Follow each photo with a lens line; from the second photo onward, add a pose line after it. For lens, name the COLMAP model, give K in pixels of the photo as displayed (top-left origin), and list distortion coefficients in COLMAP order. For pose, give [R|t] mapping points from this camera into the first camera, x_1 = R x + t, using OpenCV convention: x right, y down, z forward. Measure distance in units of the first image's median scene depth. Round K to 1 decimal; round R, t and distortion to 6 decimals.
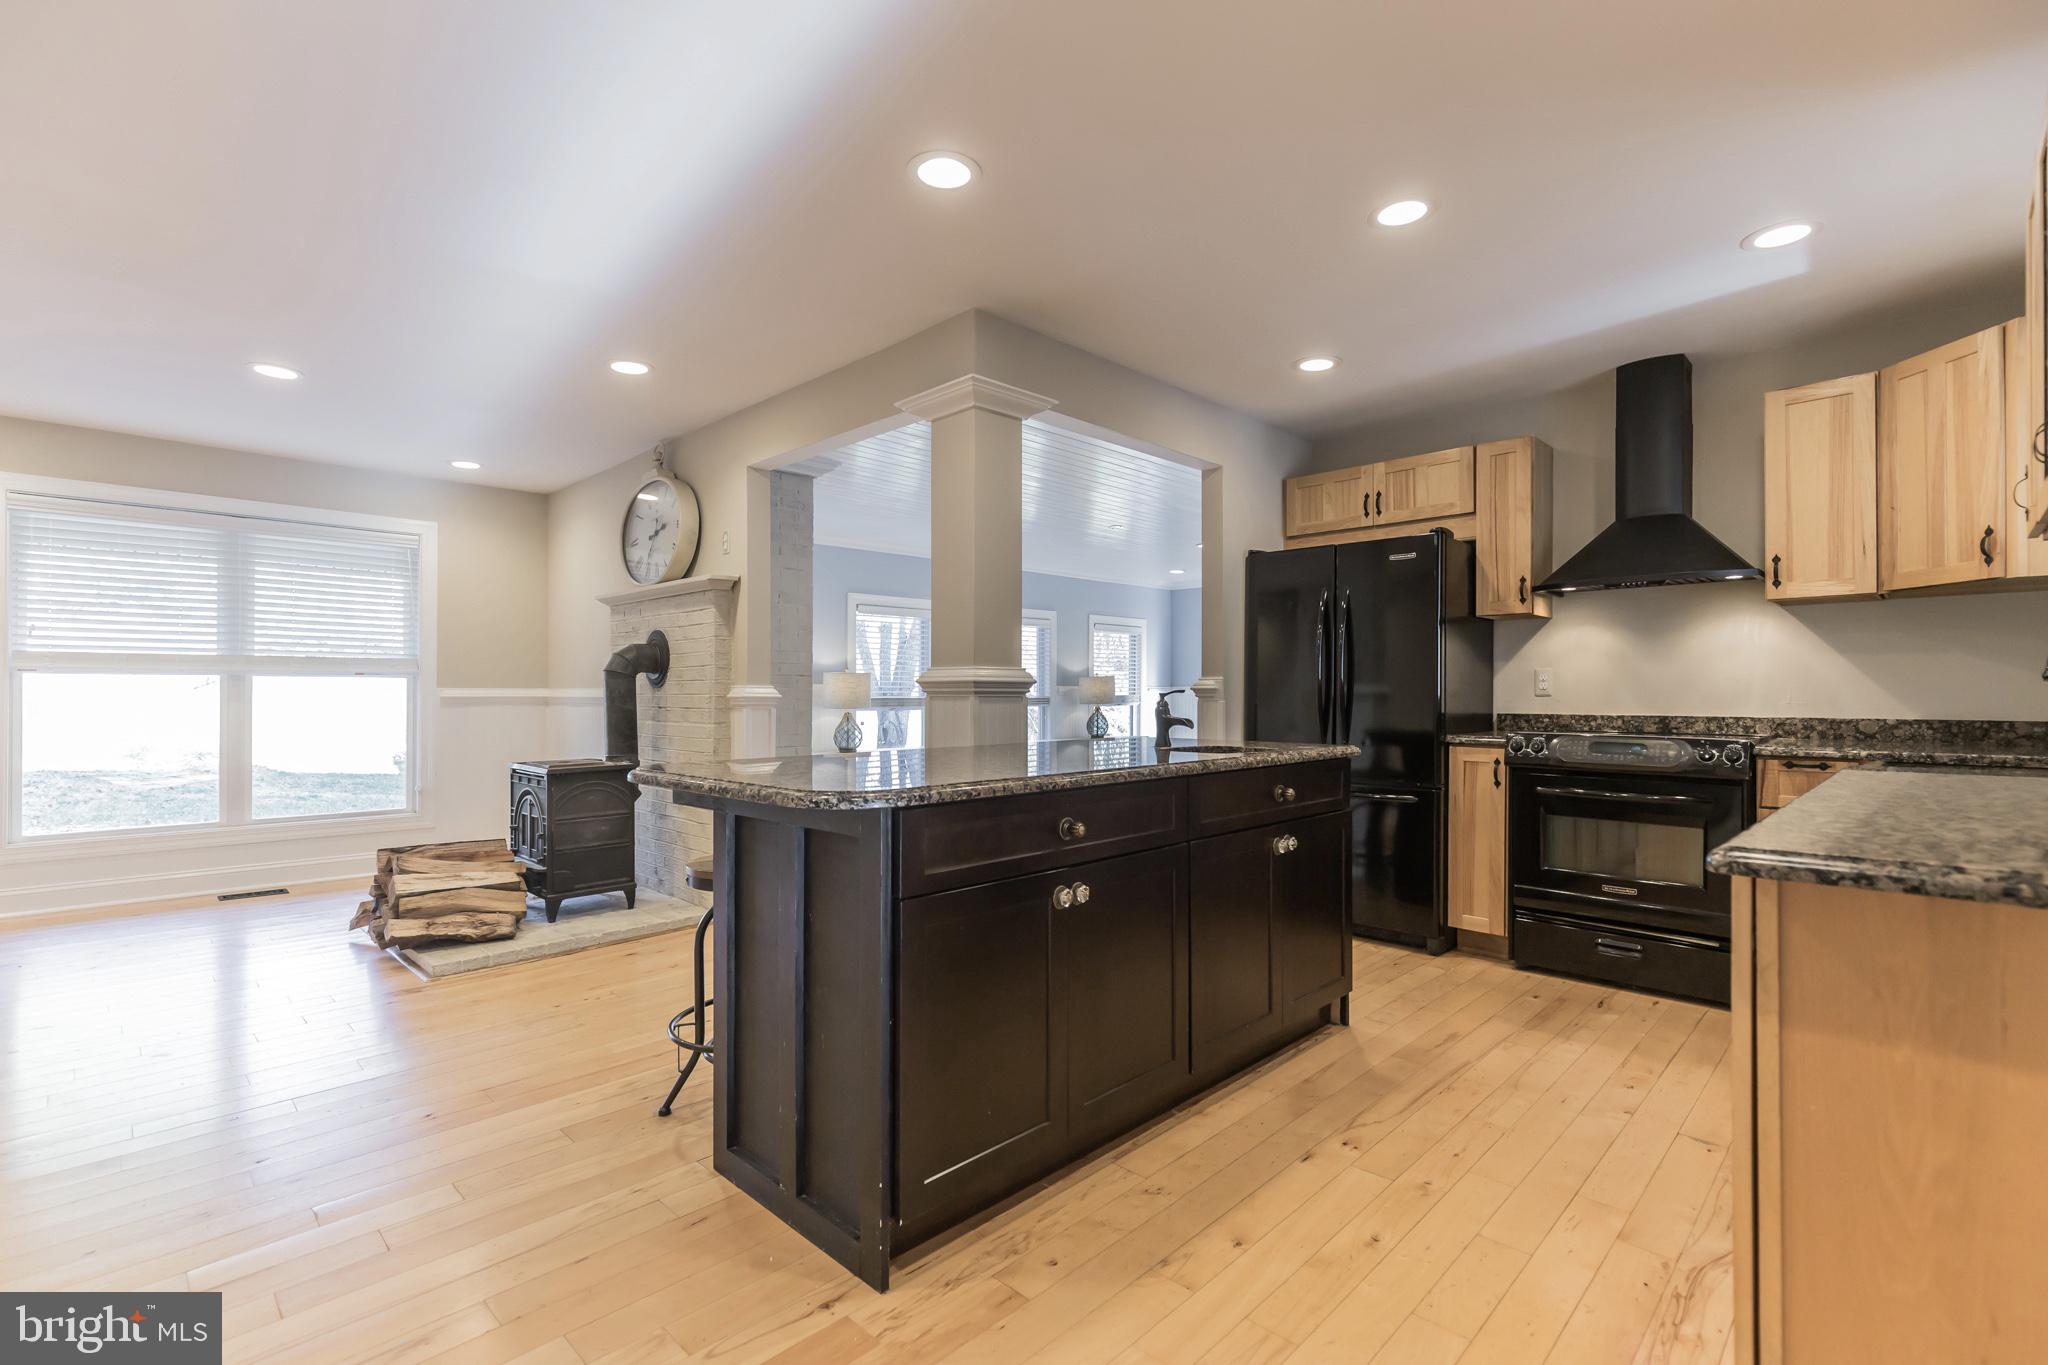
lens RADIAL K [[930.6, 0, 1059.1], [0, 930.6, 687.6], [0, 0, 1]] dist [0.010343, 0.000238]
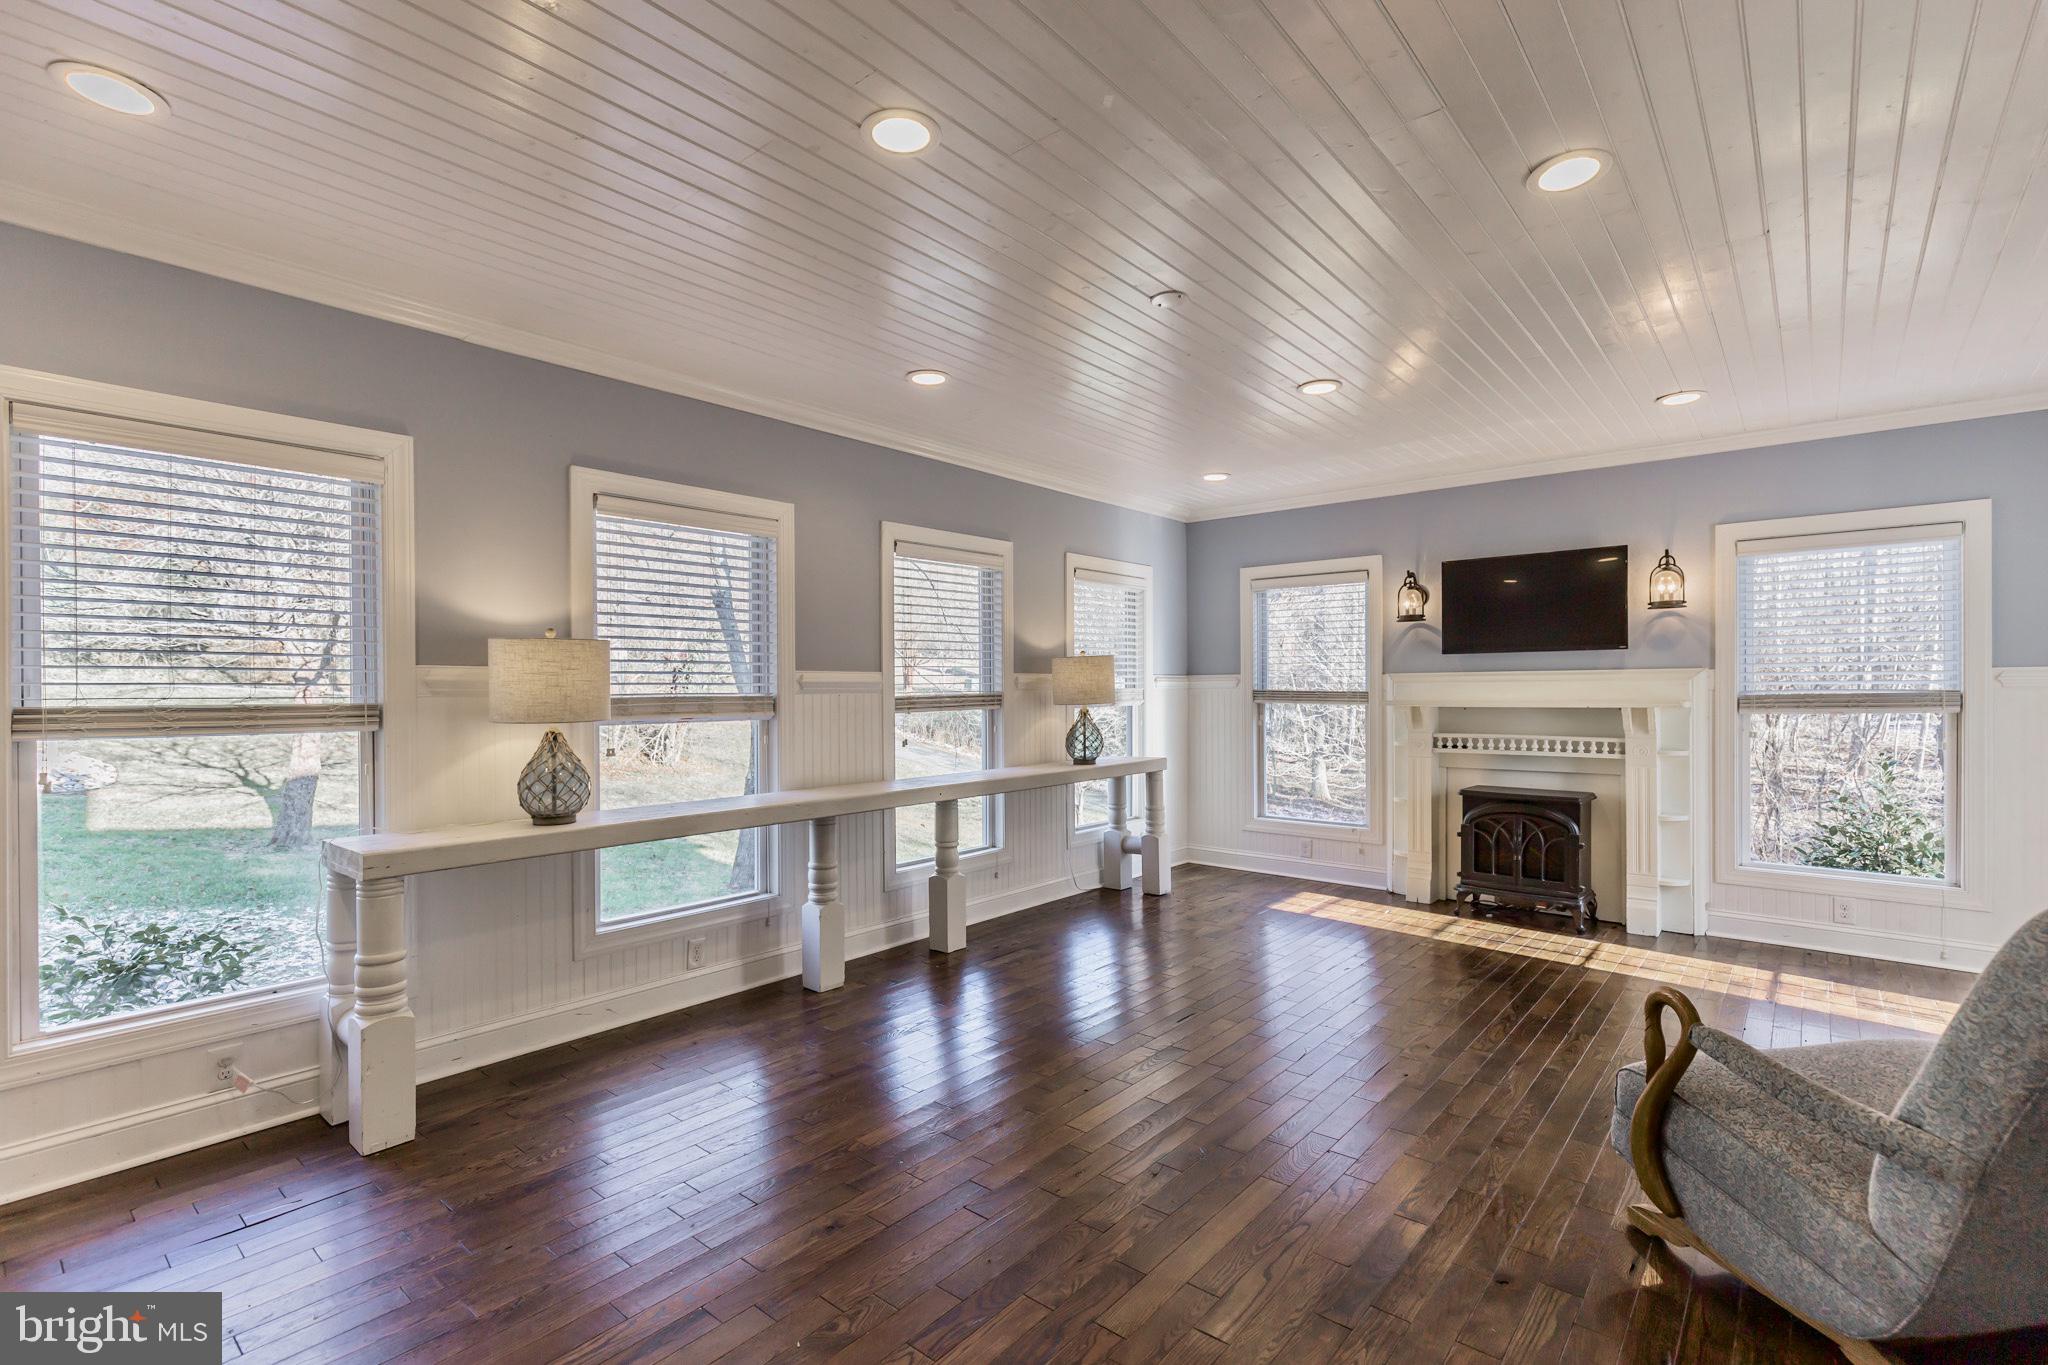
lens RADIAL K [[930.6, 0, 1043.5], [0, 930.6, 686.5], [0, 0, 1]] dist [0.010343, 0.000238]
pose [[0.998254, -0.001120, 0.059060, -0.042759], [0.000498, 0.999944, 0.010545, 0.002063], [-0.059068, -0.010497, 0.998199, 1.000455]]
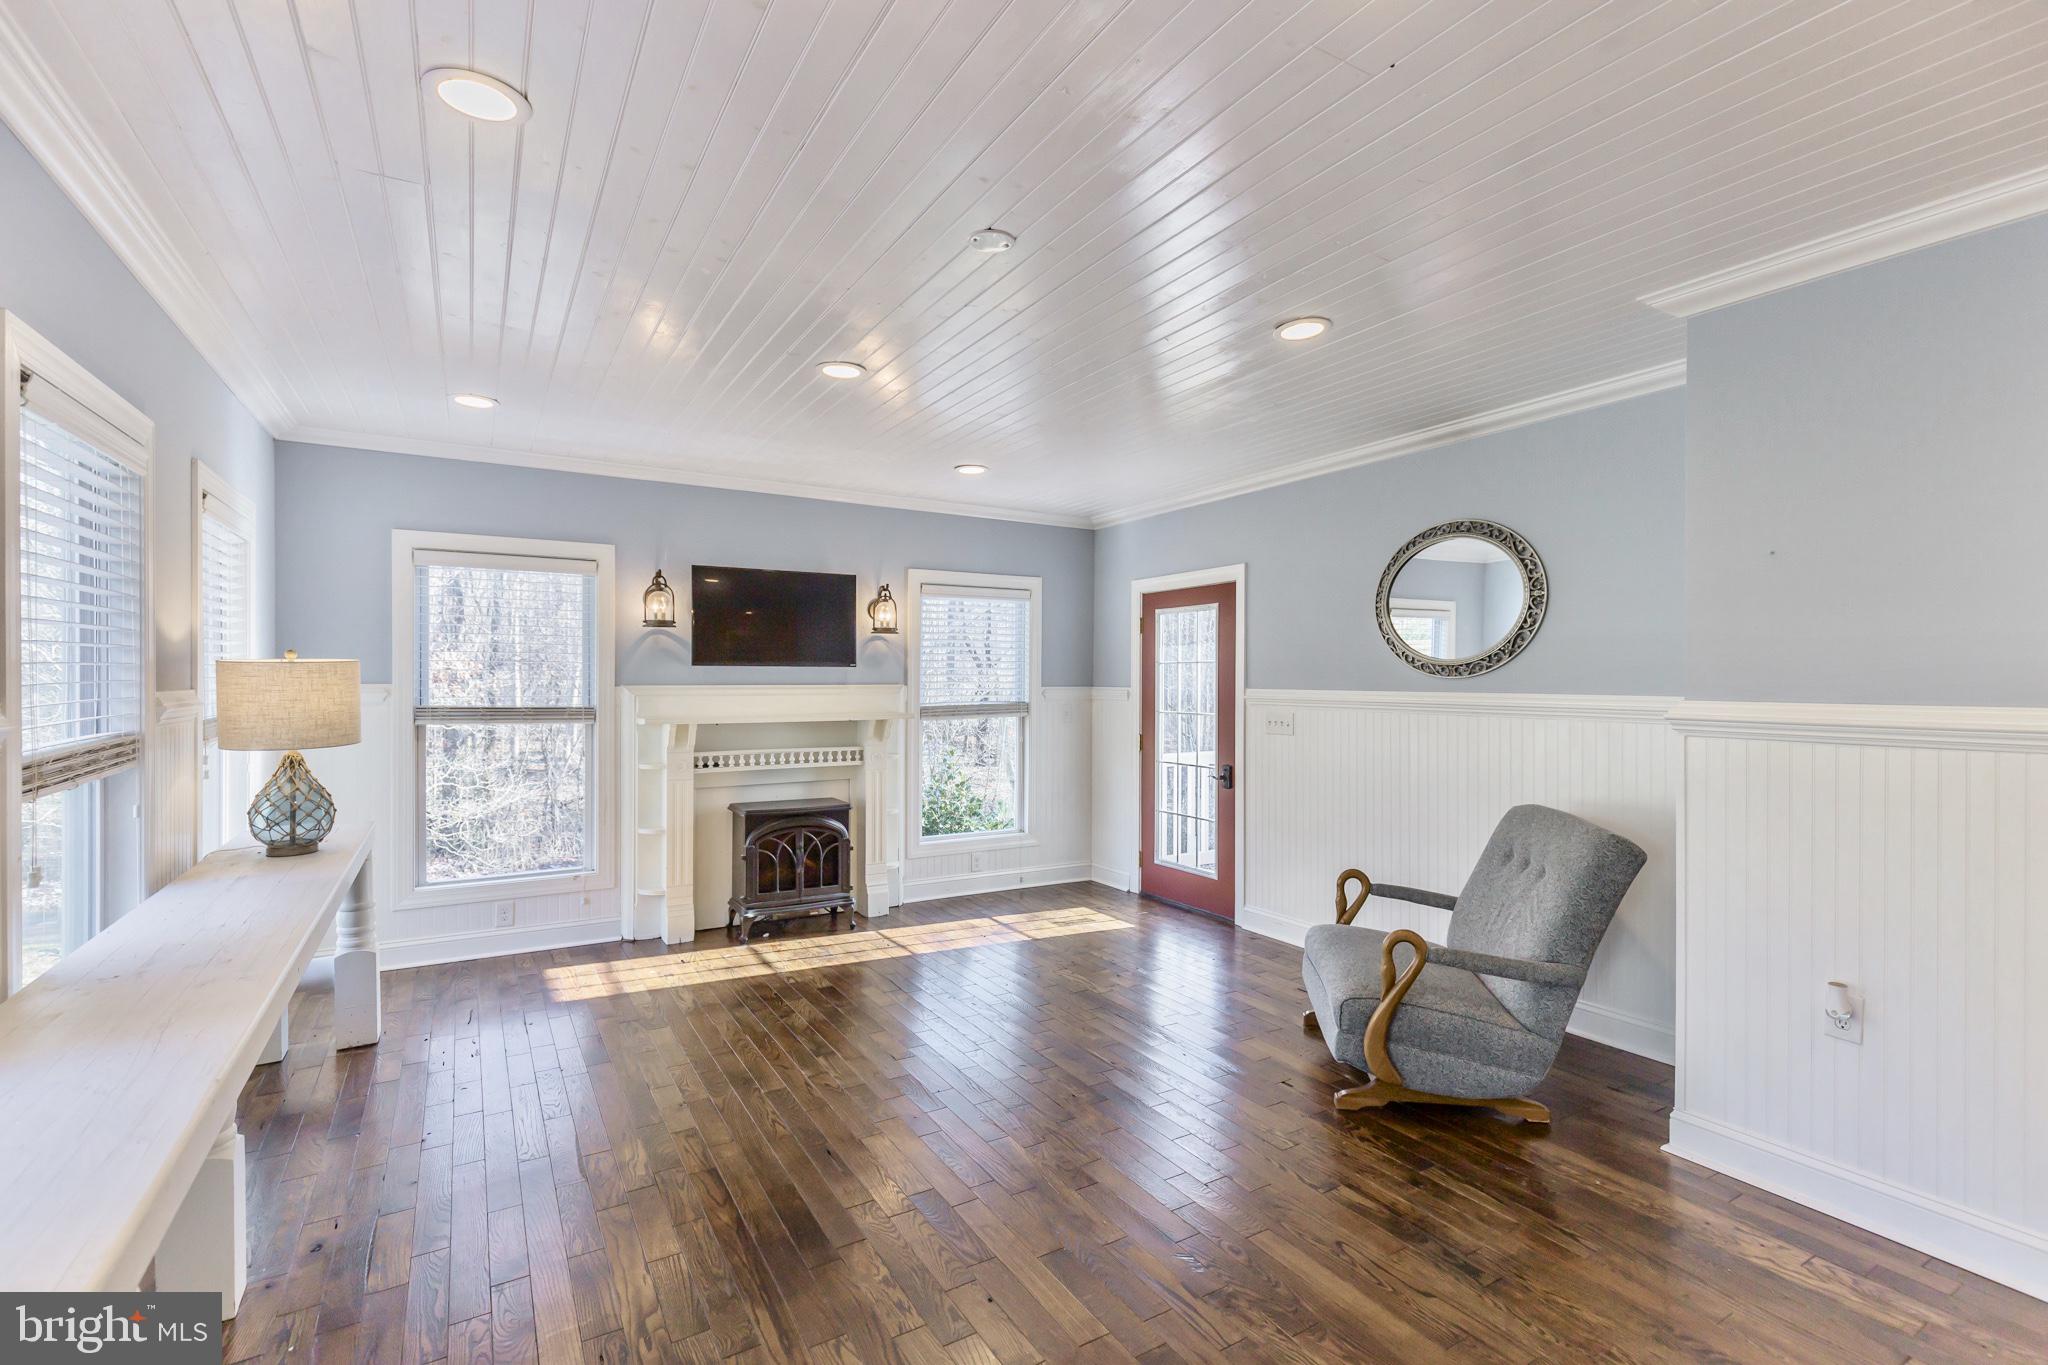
lens RADIAL K [[930.6, 0, 1024.1], [0, 930.6, 681.7], [0, 0, 1]] dist [0.010343, 0.000238]
pose [[0.275335, -0.001530, 0.961347, -0.476717], [-0.018973, 0.999795, 0.007025, -0.027559], [-0.961161, -0.020174, 0.275250, 1.577246]]
